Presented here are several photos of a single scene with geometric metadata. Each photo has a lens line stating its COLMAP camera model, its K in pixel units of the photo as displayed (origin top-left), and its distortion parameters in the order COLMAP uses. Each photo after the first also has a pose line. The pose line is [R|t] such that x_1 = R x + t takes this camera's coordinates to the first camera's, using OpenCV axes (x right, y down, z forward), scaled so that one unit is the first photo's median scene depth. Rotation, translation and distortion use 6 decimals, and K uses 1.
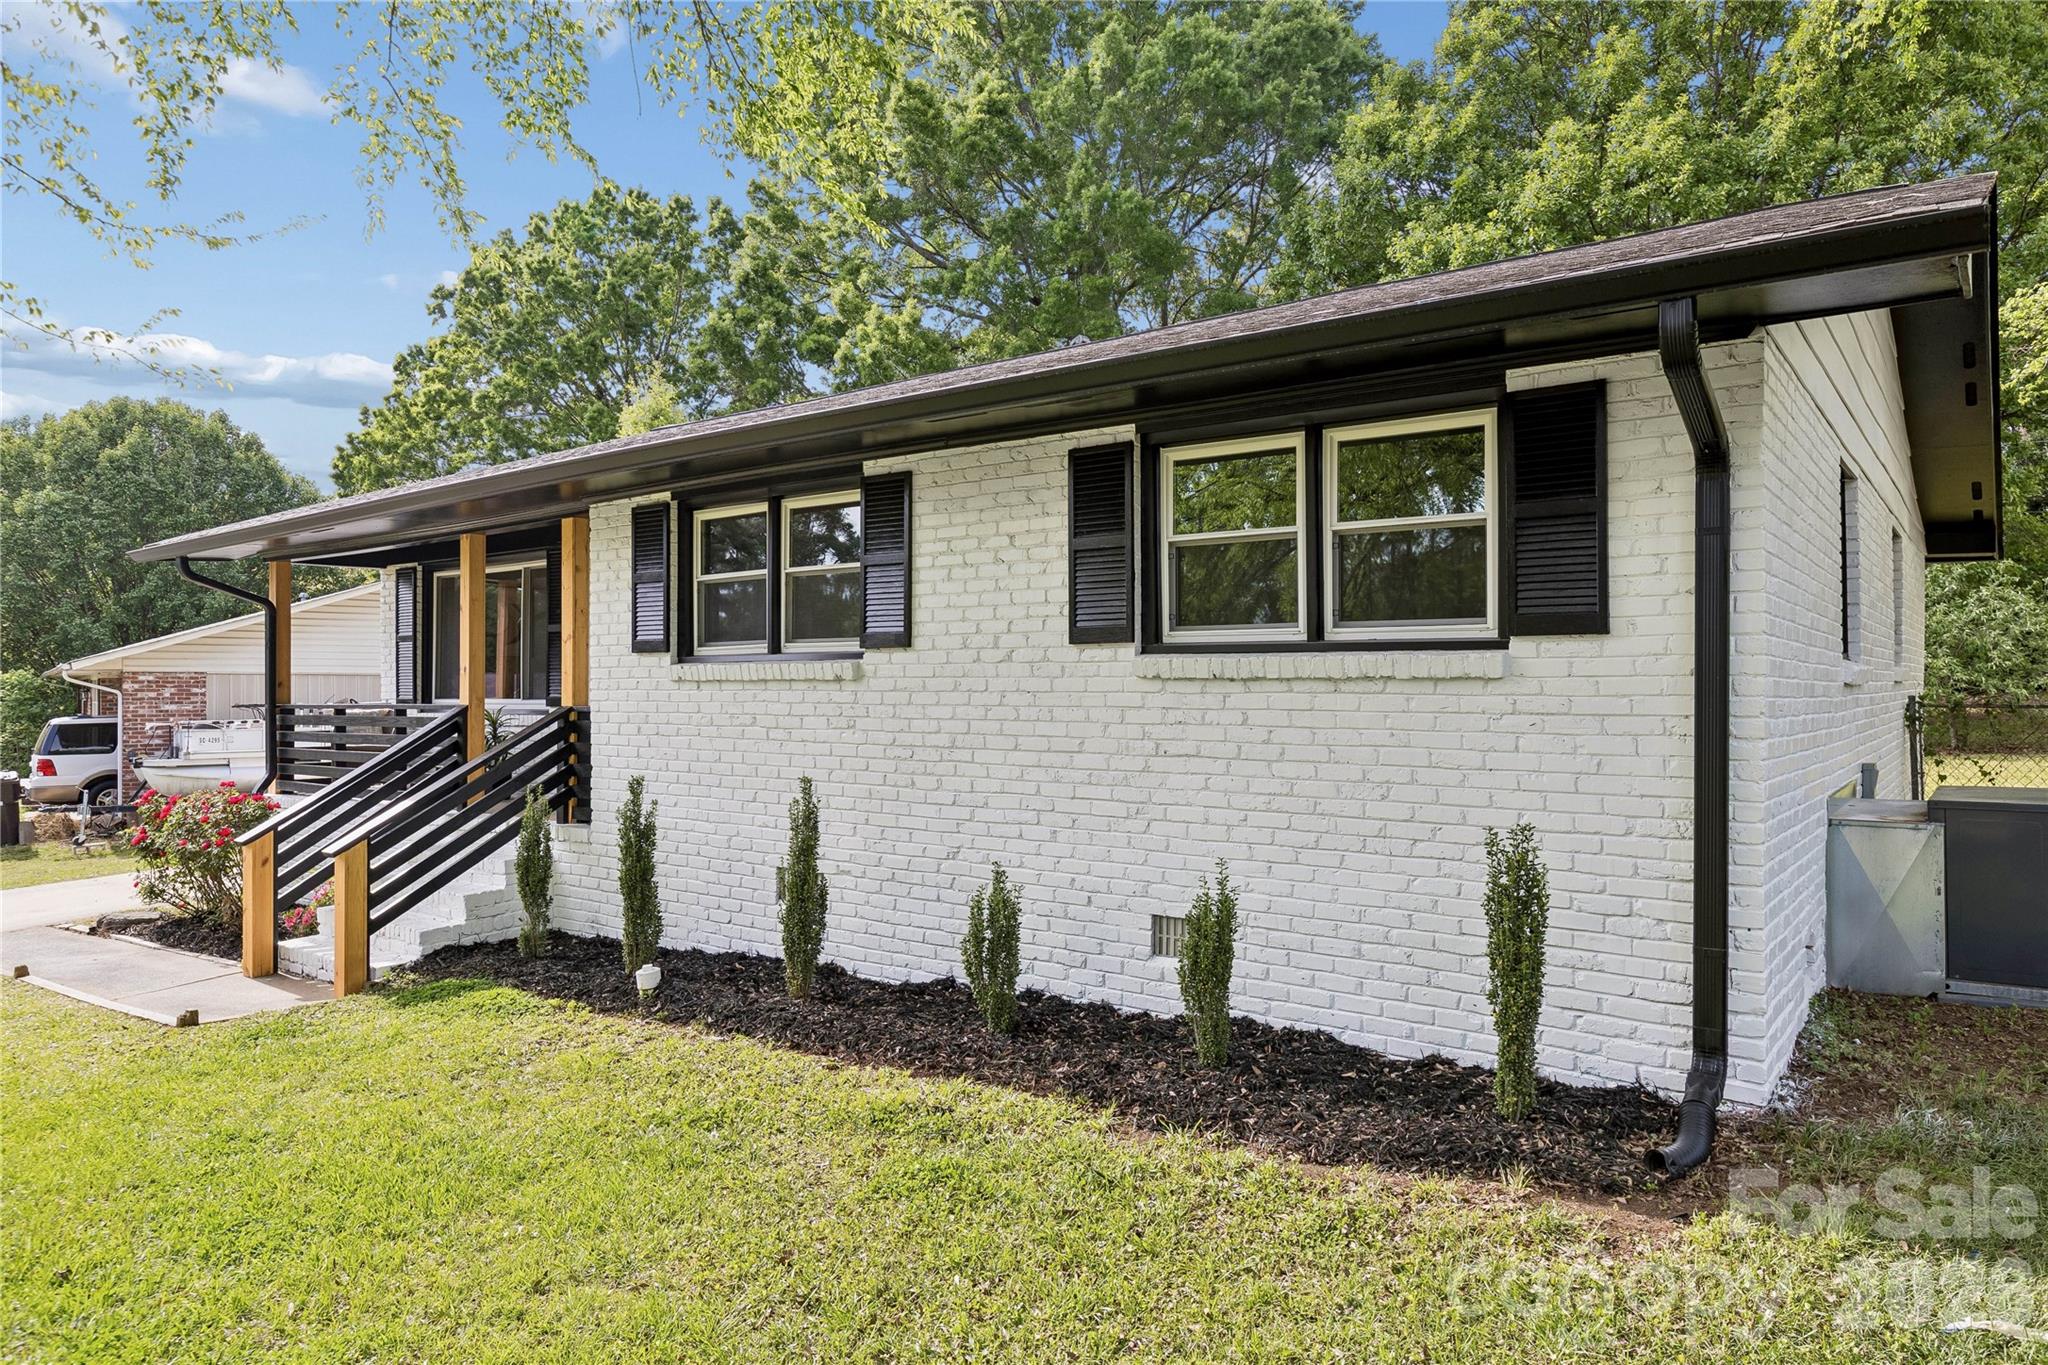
lens RADIAL K [[1336.3, 0, 1020.7], [0, 1336.3, 675.0], [0, 0, 1]] dist [0.003264, 0.000044]
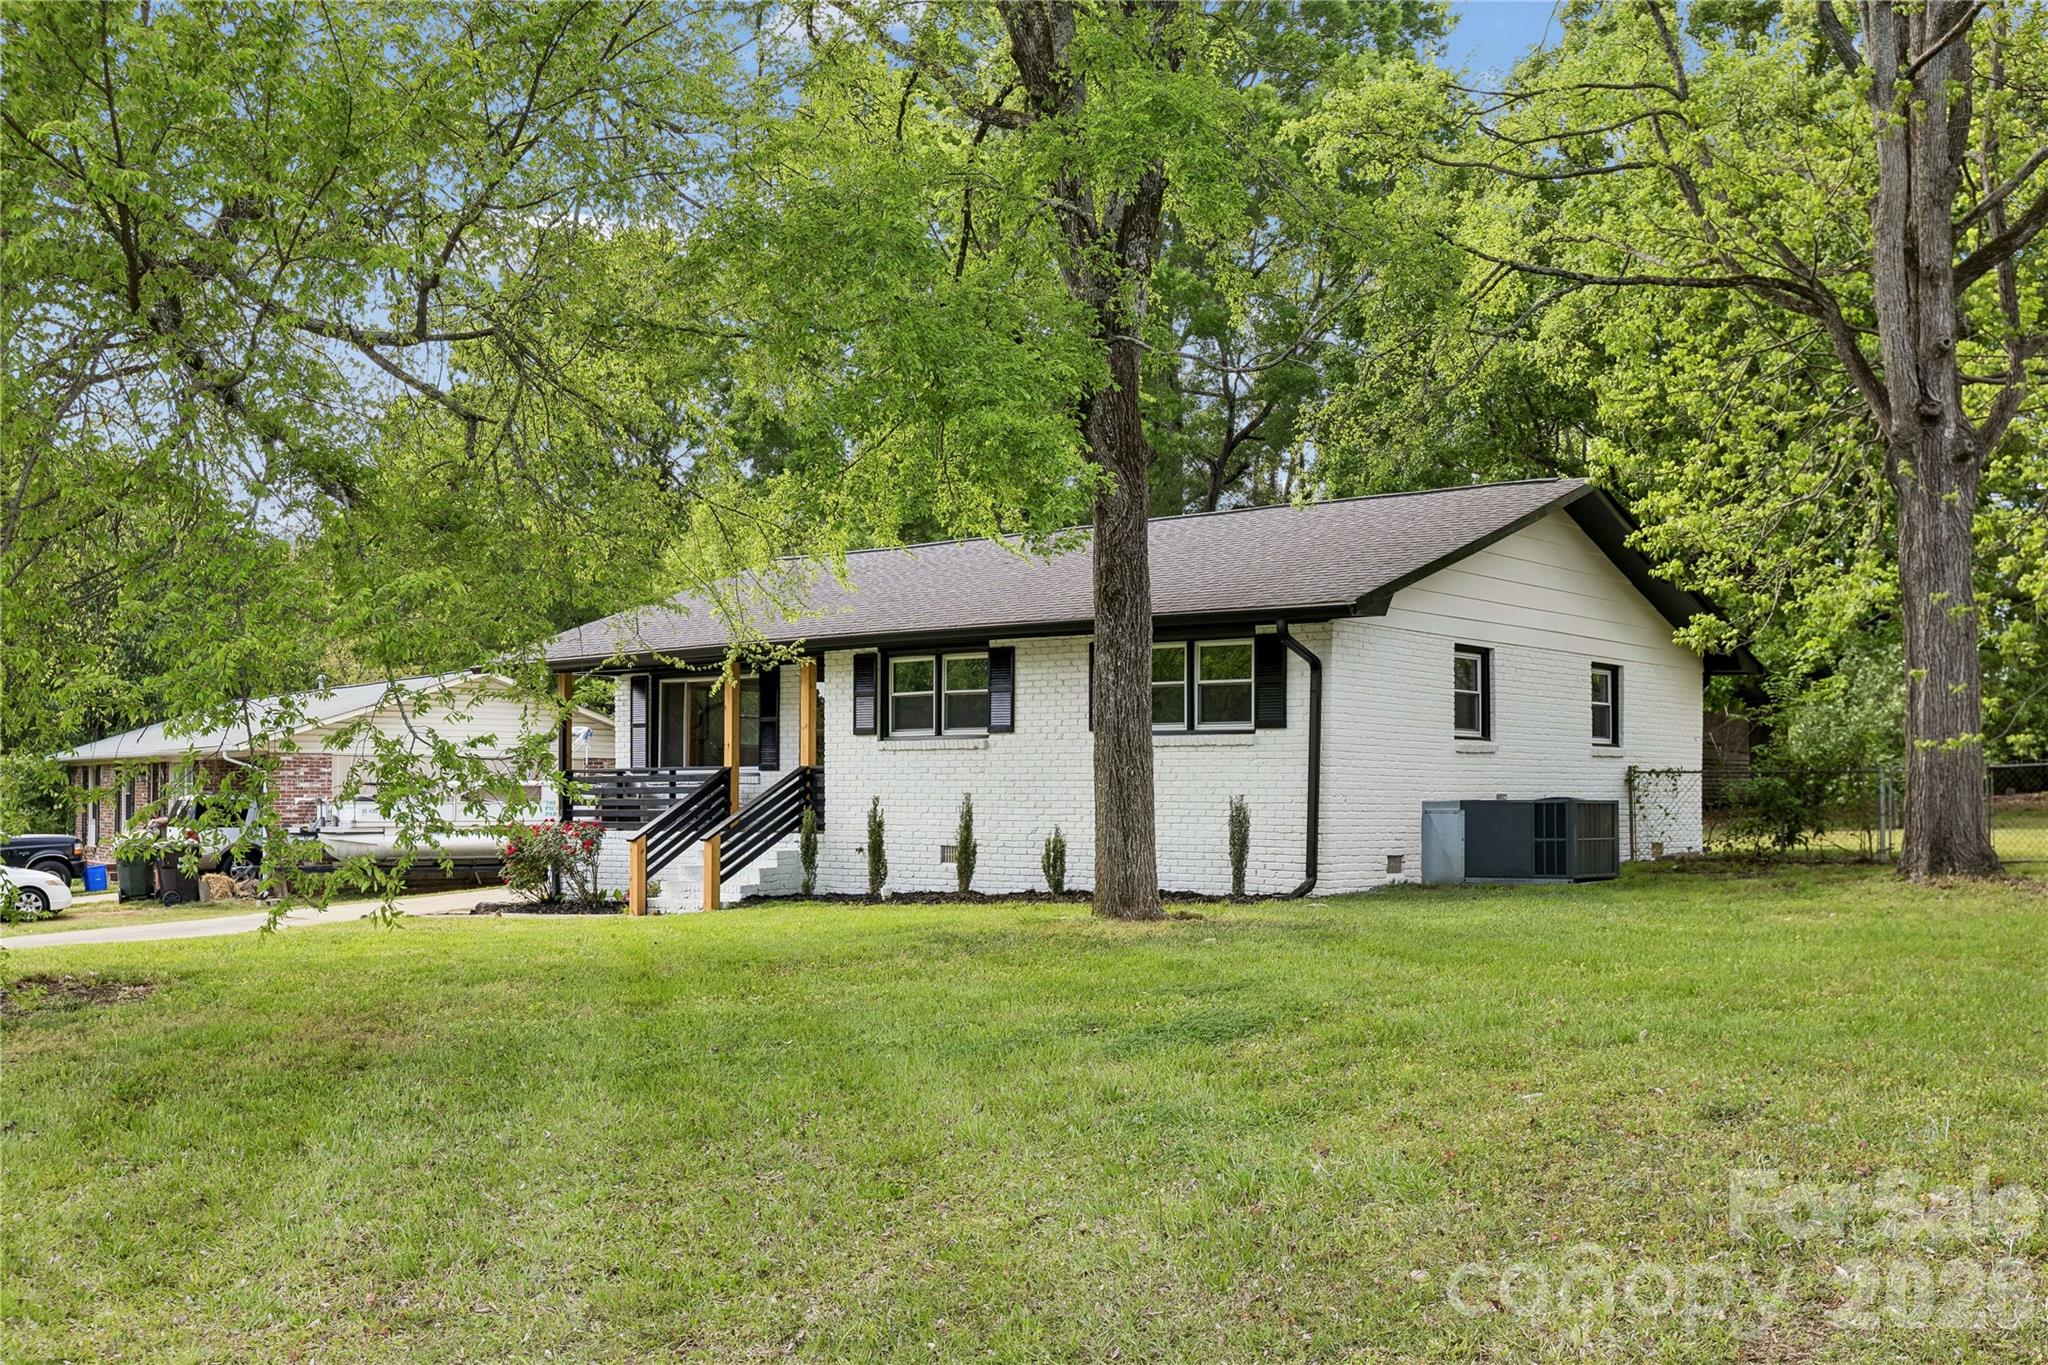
lens RADIAL K [[2170.1, 0, 1026.1], [0, 2170.1, 686.3], [0, 0, 1]] dist [-0.006396, 0.000000]
pose [[0.999693, 0.003958, -0.024477, 0.017532], [-0.005009, 0.999061, -0.043038, 0.051405], [0.024283, 0.043147, 0.998774, -2.301996]]
